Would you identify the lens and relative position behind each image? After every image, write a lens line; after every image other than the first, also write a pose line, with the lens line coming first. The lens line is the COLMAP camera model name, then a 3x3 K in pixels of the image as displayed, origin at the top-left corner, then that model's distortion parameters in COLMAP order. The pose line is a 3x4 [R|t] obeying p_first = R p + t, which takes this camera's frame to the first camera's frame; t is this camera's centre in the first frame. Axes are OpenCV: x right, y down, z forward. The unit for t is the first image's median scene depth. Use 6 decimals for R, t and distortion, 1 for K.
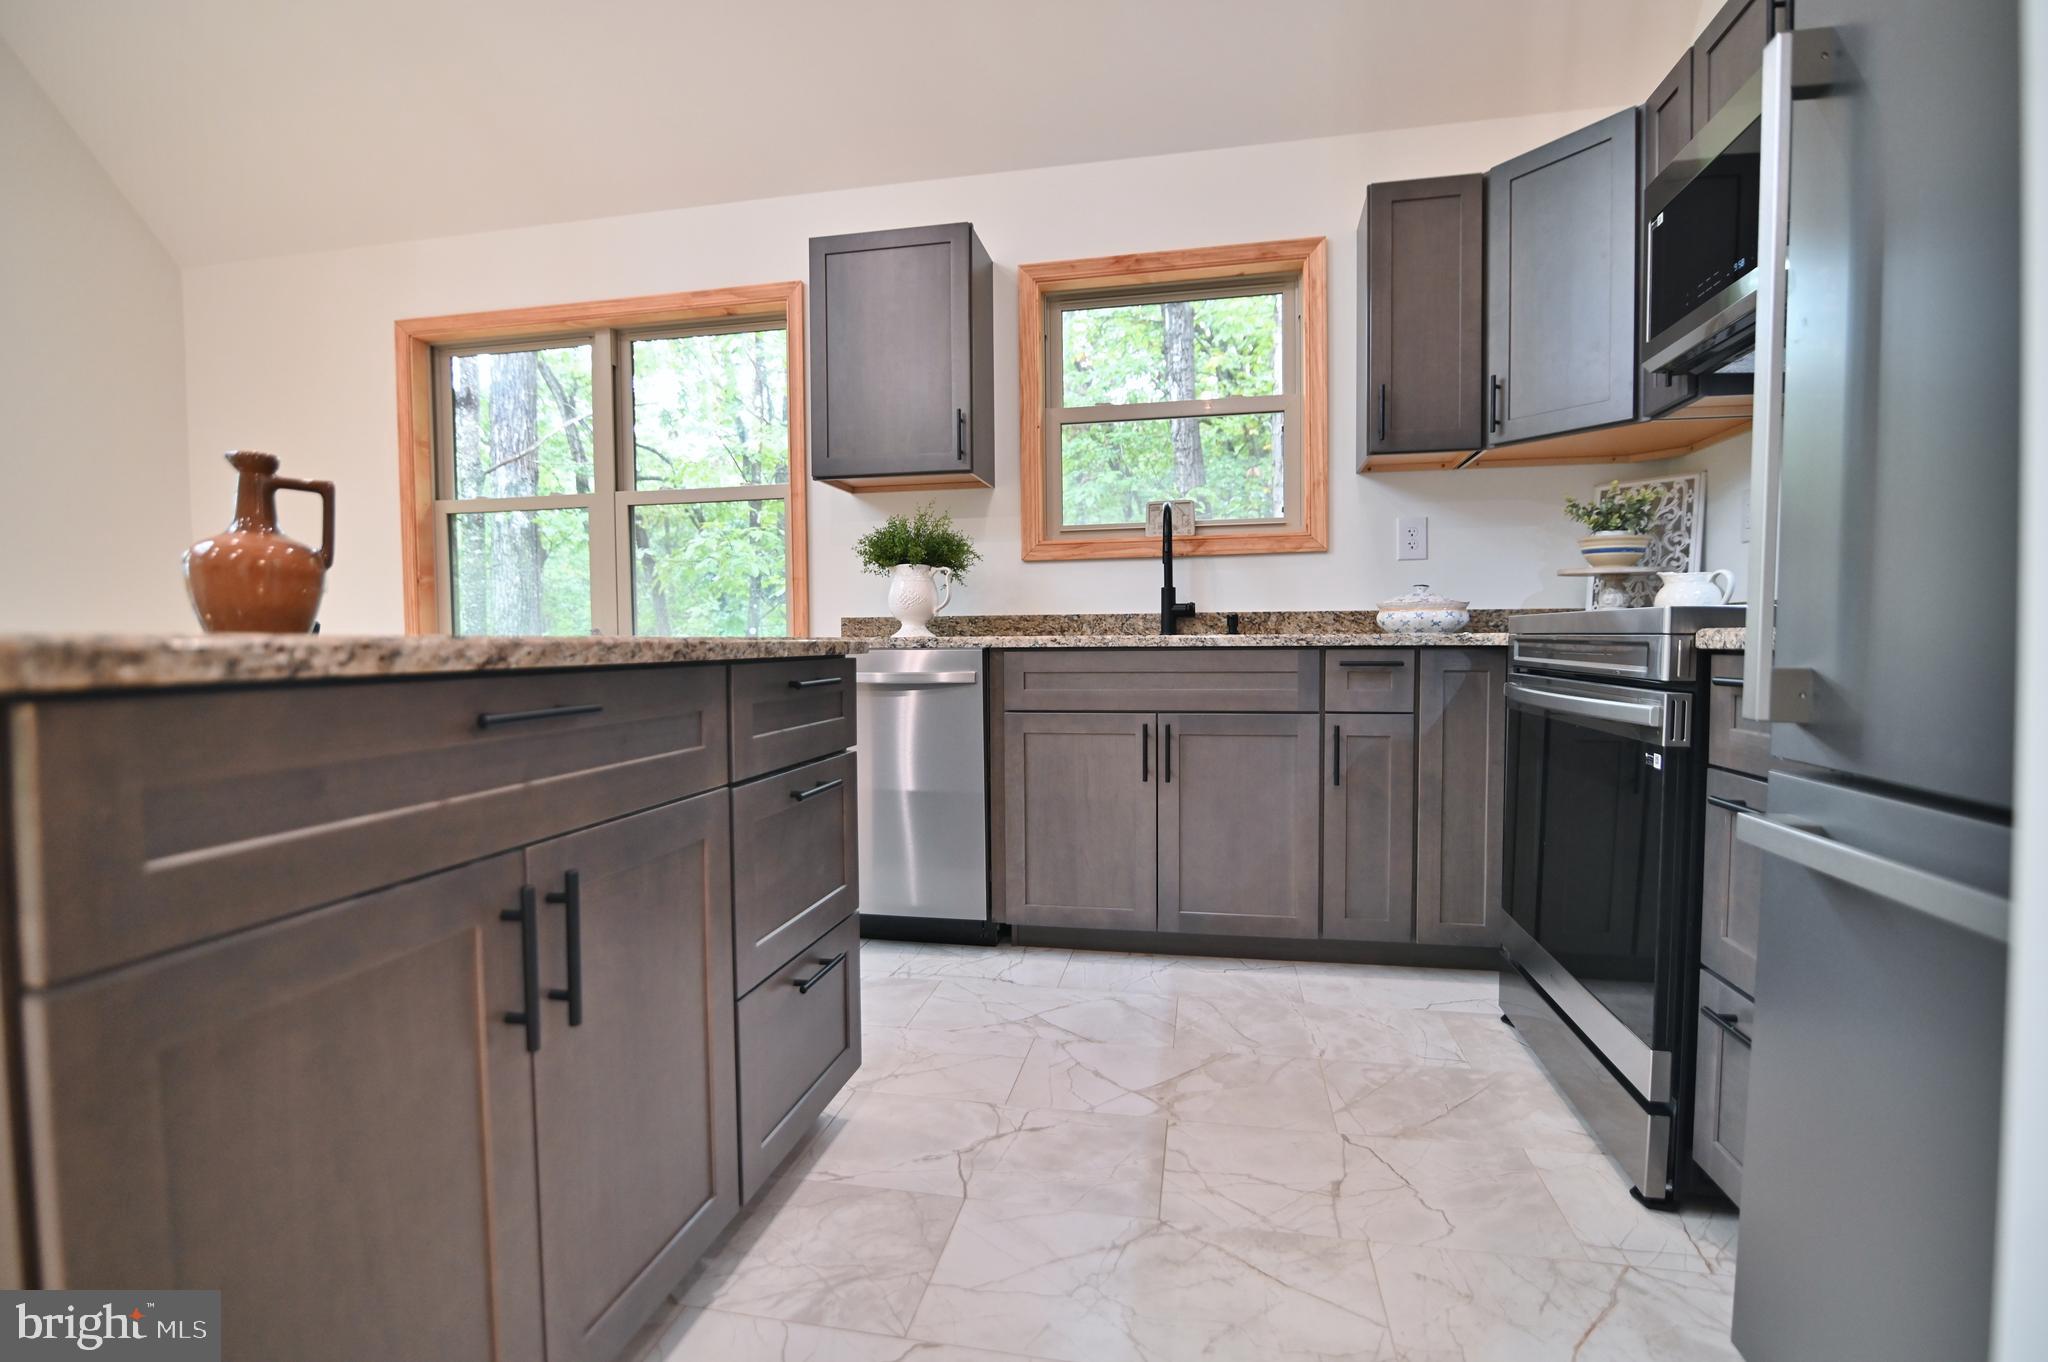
lens RADIAL K [[937.3, 0, 1024.3], [0, 937.3, 680.6], [0, 0, 1]] dist [-0.020515, 0.000311]
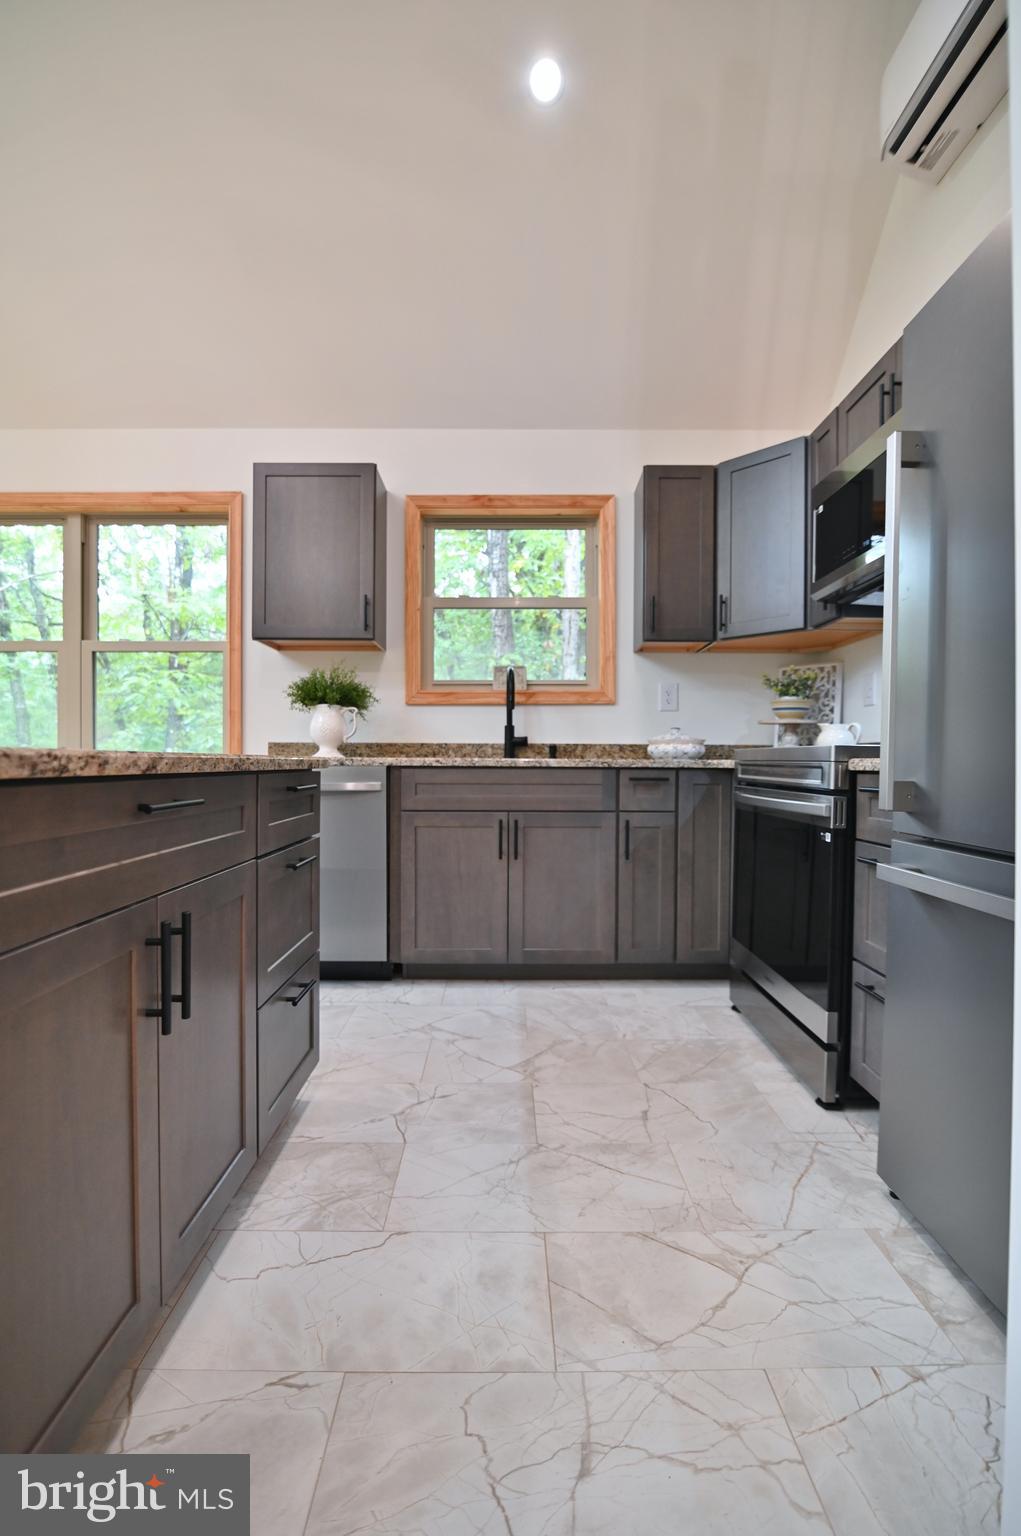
lens RADIAL K [[703.0, 0, 510.3], [0, 703.0, 771.2], [0, 0, 1]] dist [-0.020515, 0.000311]
pose [[0.979304, 0.010537, 0.202120, -0.080757], [-0.004419, 0.999519, -0.030697, 0.005249], [-0.202347, 0.029169, 0.978879, -0.073495]]
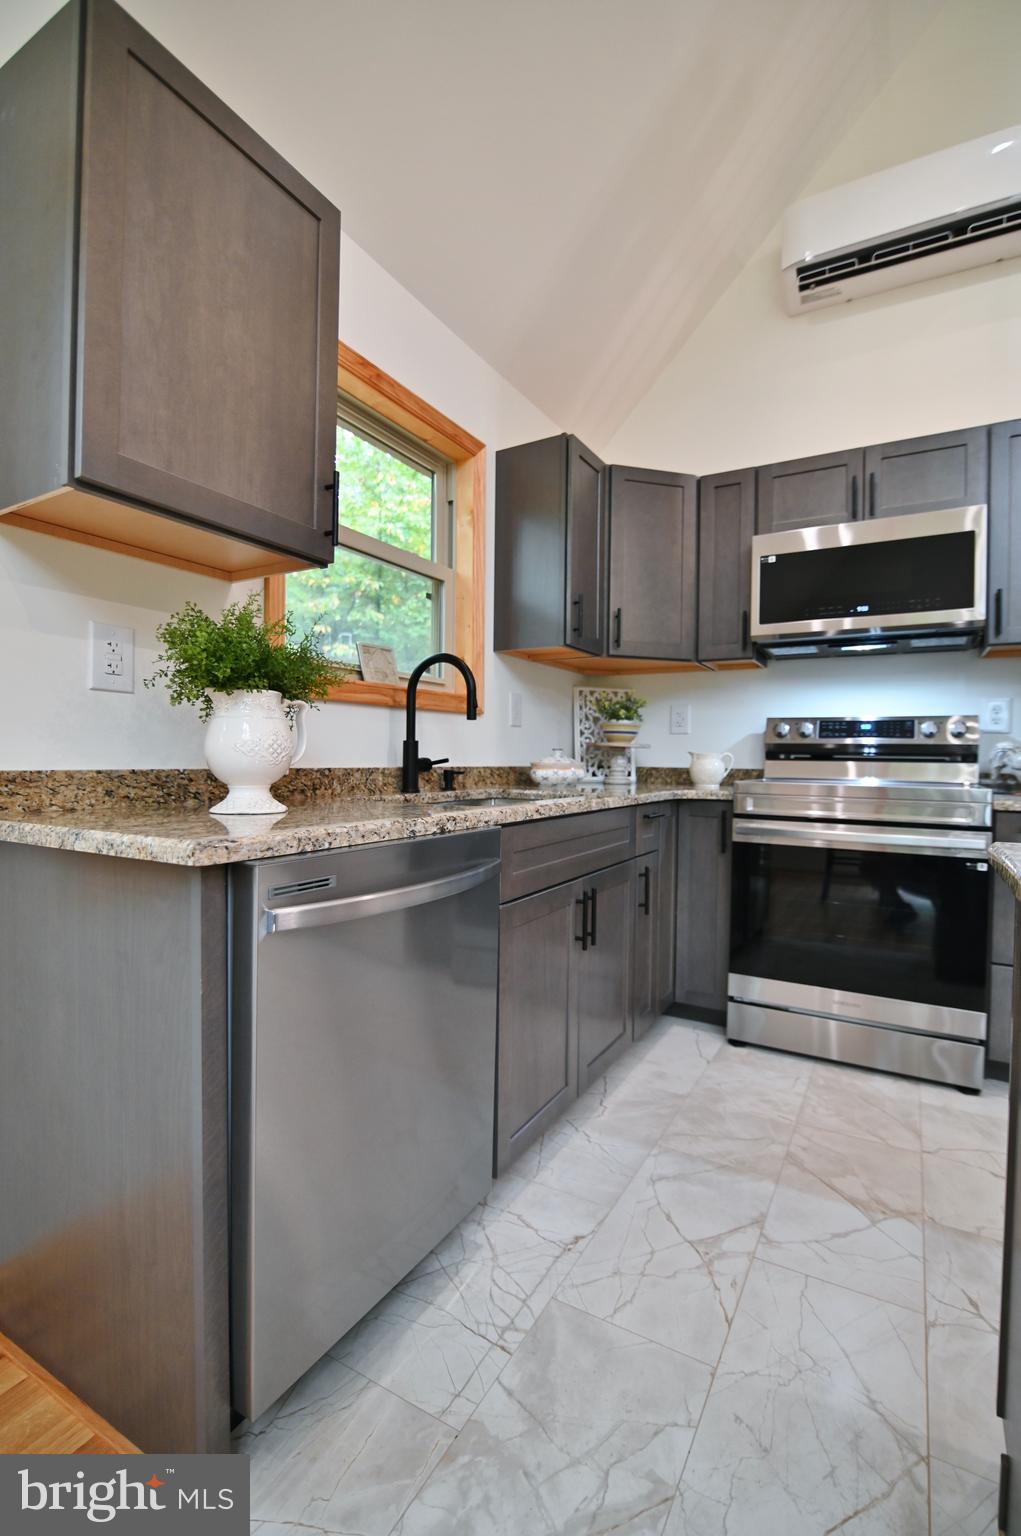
lens RADIAL K [[703.0, 0, 517.2], [0, 703.0, 764.2], [0, 0, 1]] dist [-0.020515, 0.000311]
pose [[0.310824, 0.002103, 0.950465, -0.618865], [0.025044, 0.999632, -0.010402, -0.084266], [-0.950137, 0.027037, 0.310657, 0.874453]]
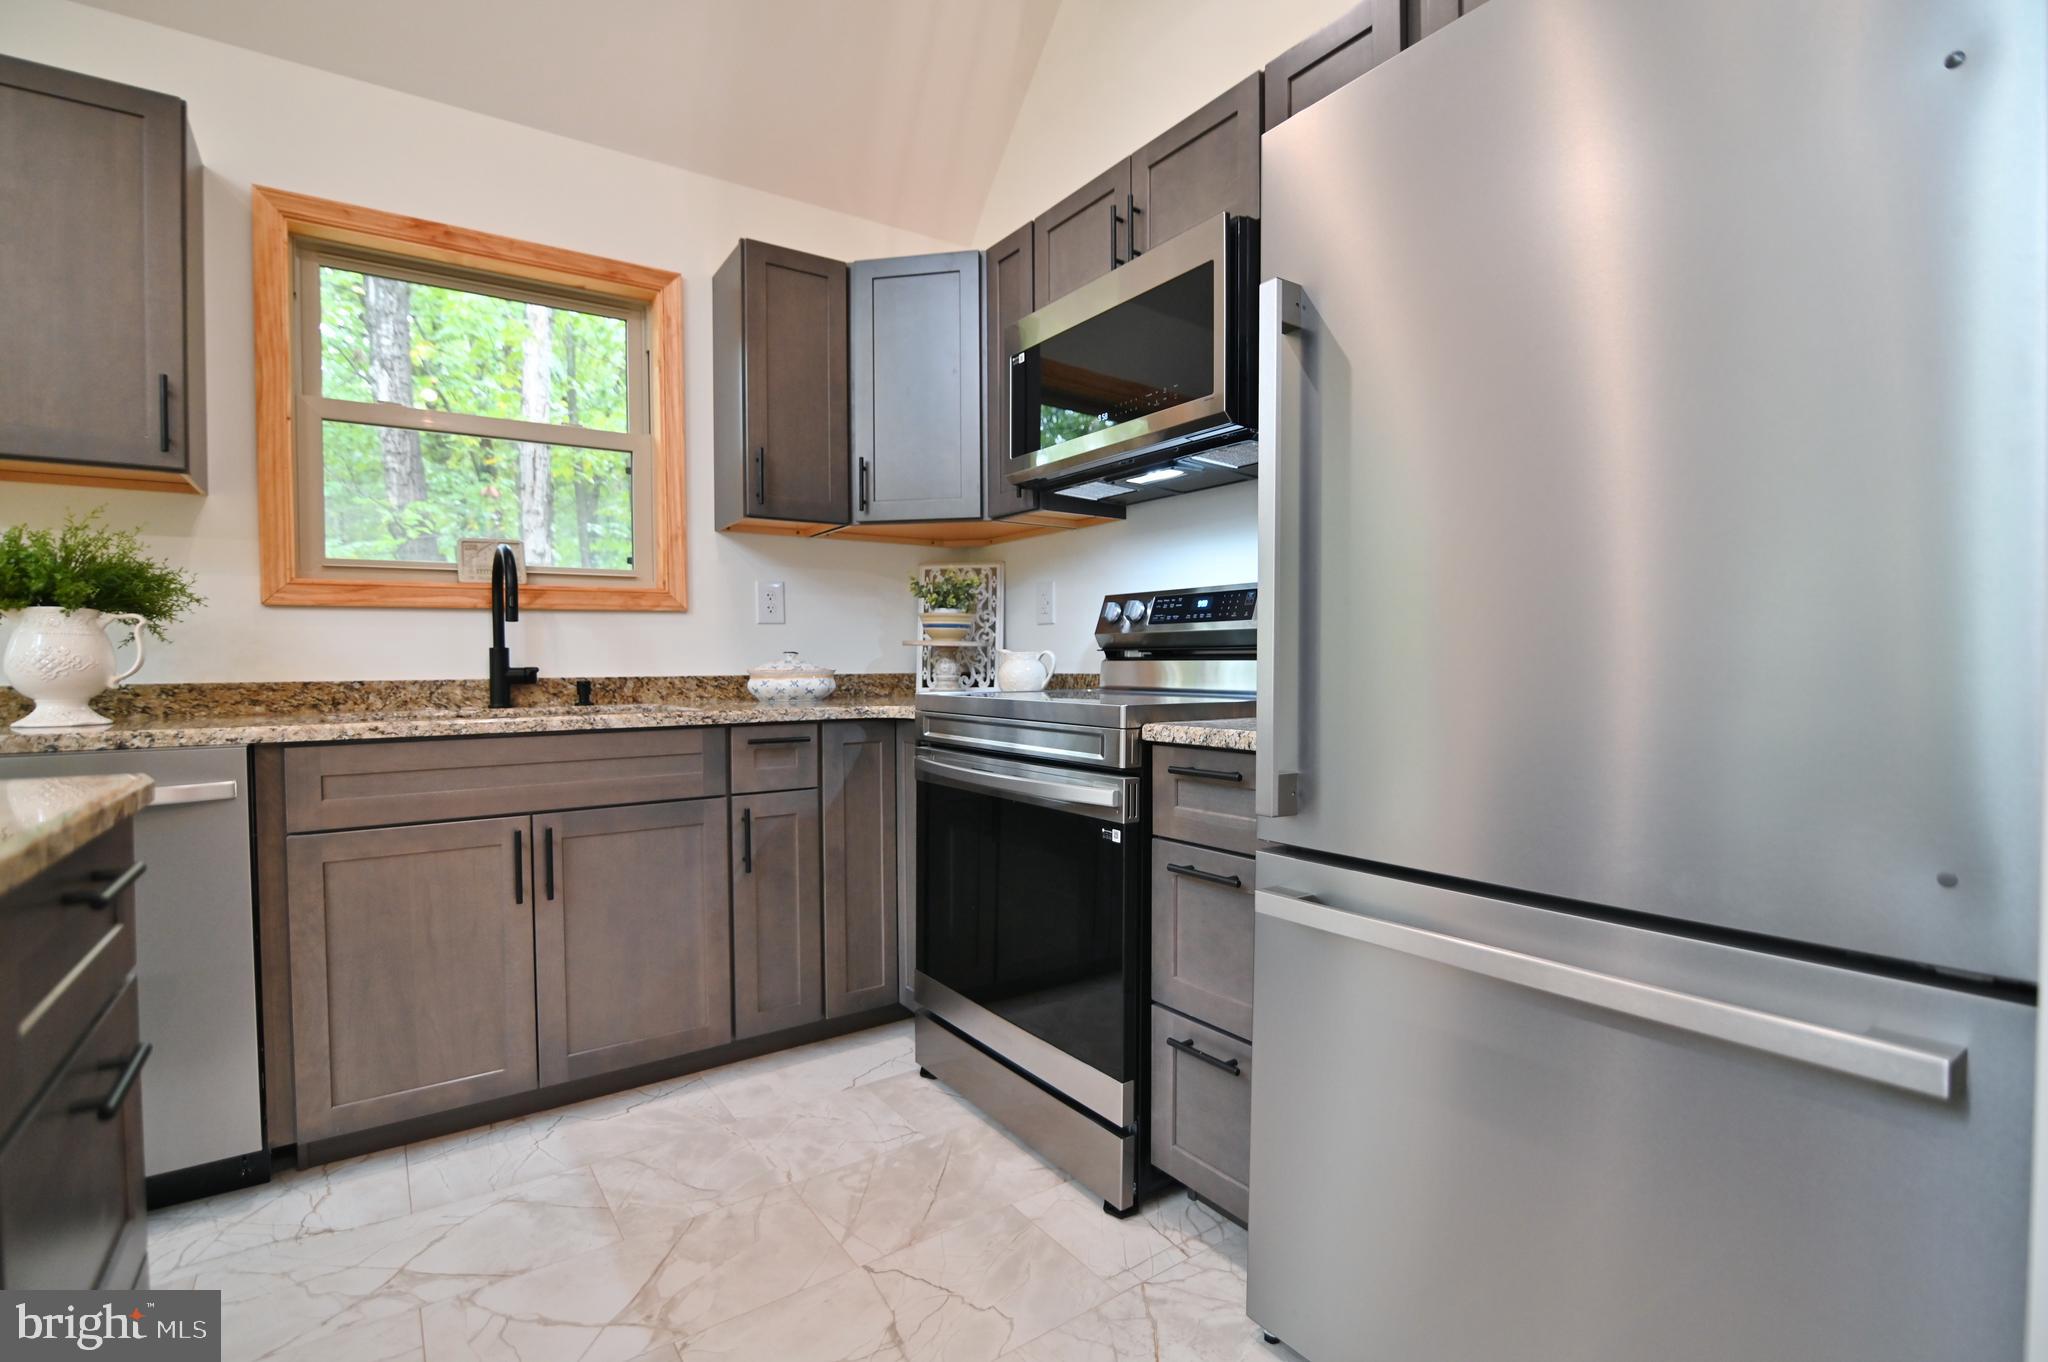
lens RADIAL K [[937.3, 0, 1024.1], [0, 937.3, 683.4], [0, 0, 1]] dist [-0.020515, 0.000311]
pose [[0.687128, -0.013899, 0.726404, -0.152197], [0.033042, 0.999380, -0.012133, -0.056481], [-0.725785, 0.032339, 0.687161, 0.155806]]
